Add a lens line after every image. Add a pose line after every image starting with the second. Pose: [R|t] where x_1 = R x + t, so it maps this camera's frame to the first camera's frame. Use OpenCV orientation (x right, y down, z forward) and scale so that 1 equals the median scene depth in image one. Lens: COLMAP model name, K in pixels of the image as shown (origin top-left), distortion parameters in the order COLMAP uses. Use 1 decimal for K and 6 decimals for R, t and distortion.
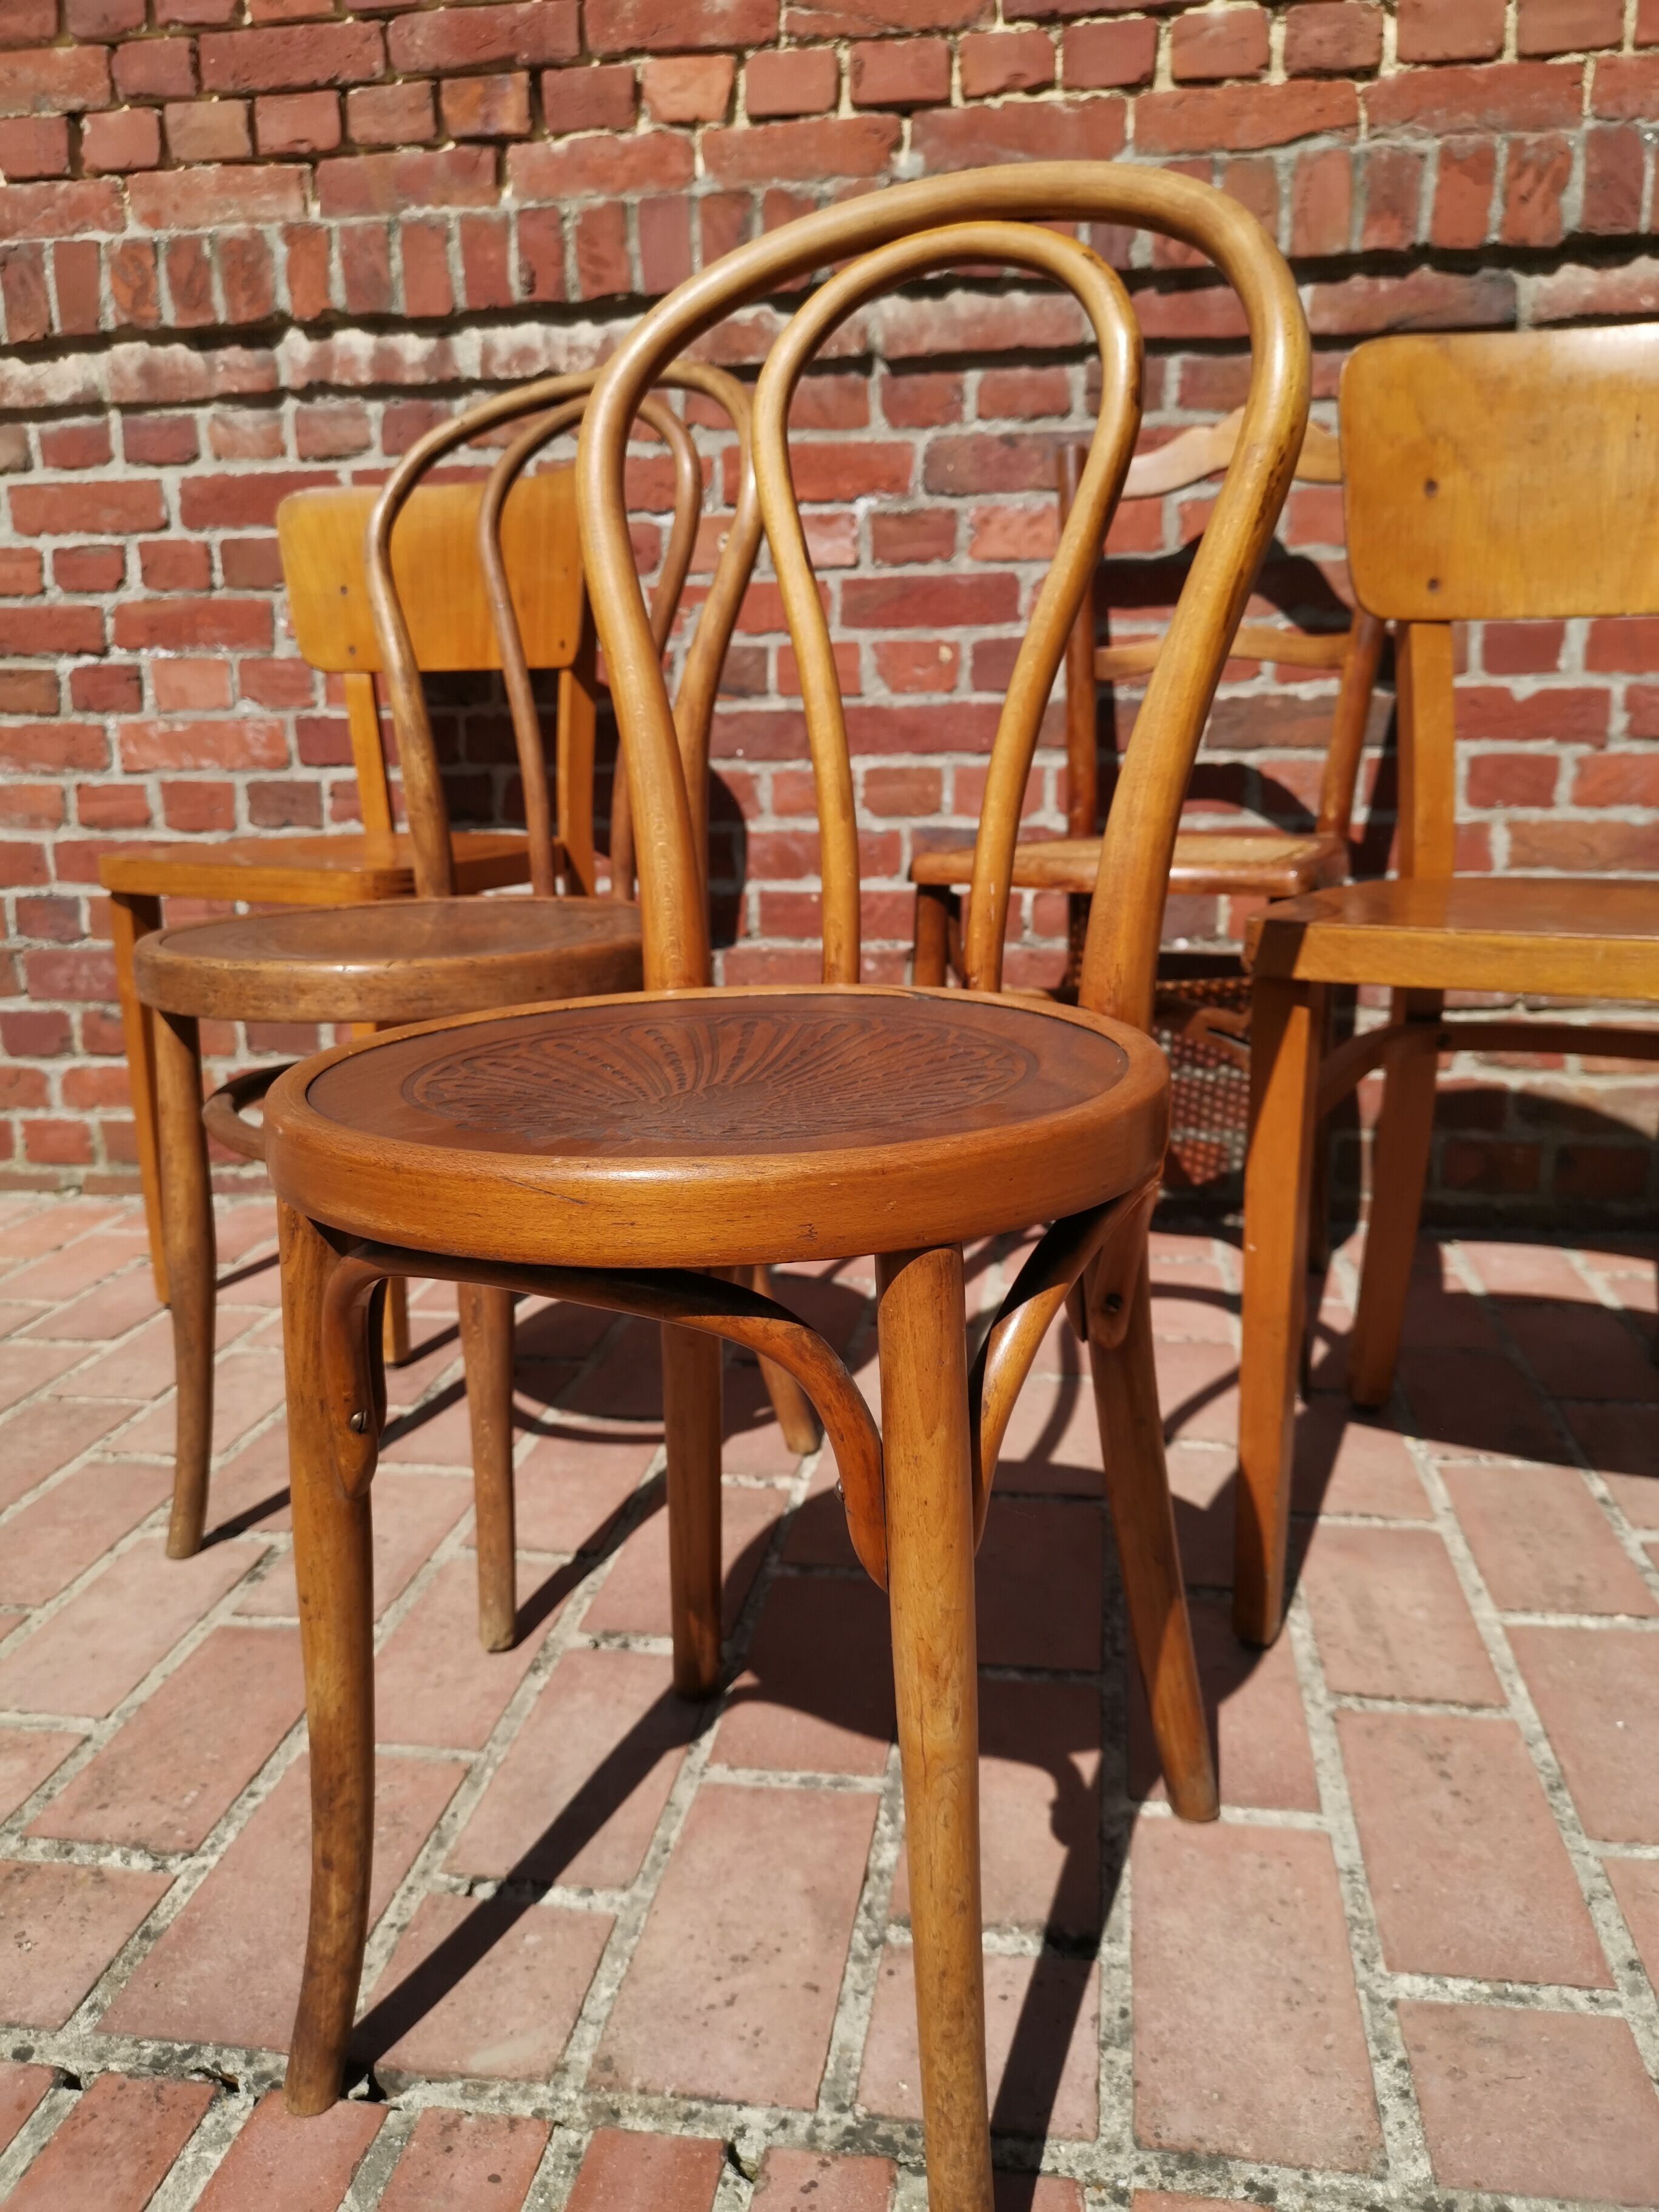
lens RADIAL K [[1737.9, 0, 825.0], [0, 1737.9, 1149.5], [0, 0, 1]] dist [0.030402, -0.045780]
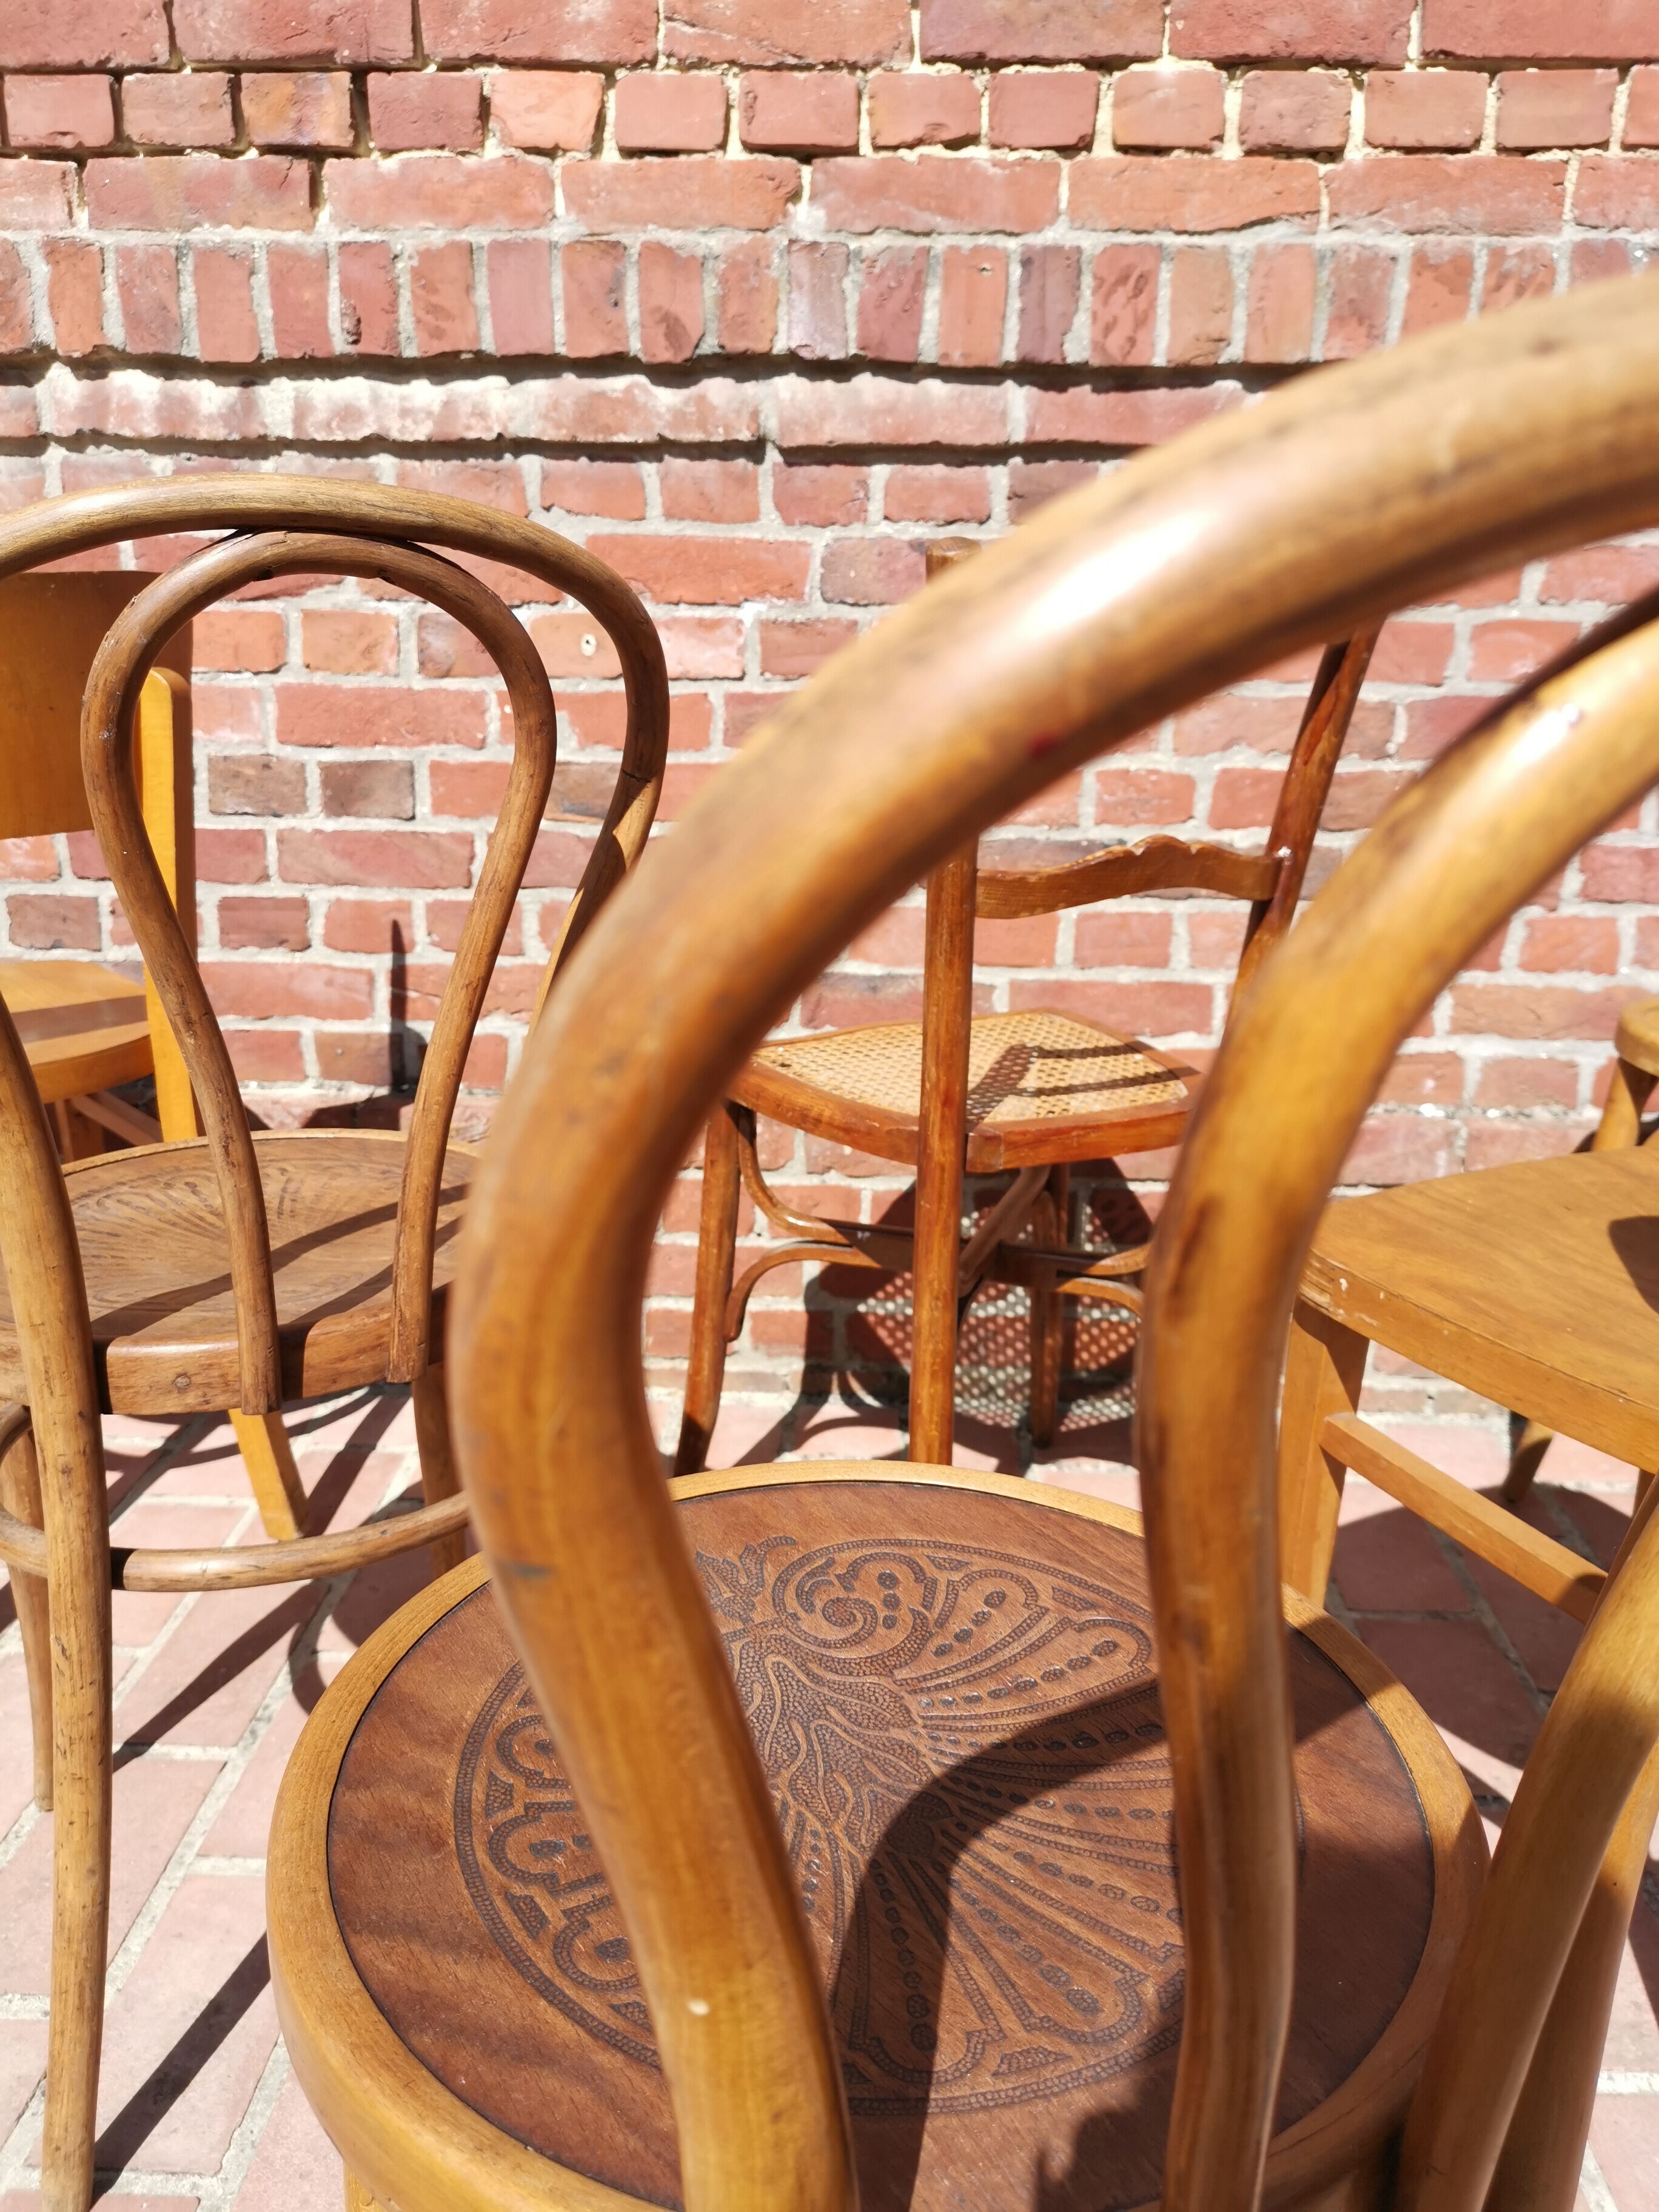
lens RADIAL K [[1711.9, 0, 830.9], [0, 1711.9, 1116.9], [0, 0, 1]] dist [0.053269, -0.073631]
pose [[0.991861, -0.003990, 0.127264, -0.050066], [-0.000838, 0.999282, 0.037868, -0.153164], [-0.127324, -0.037666, 0.991146, 0.138374]]
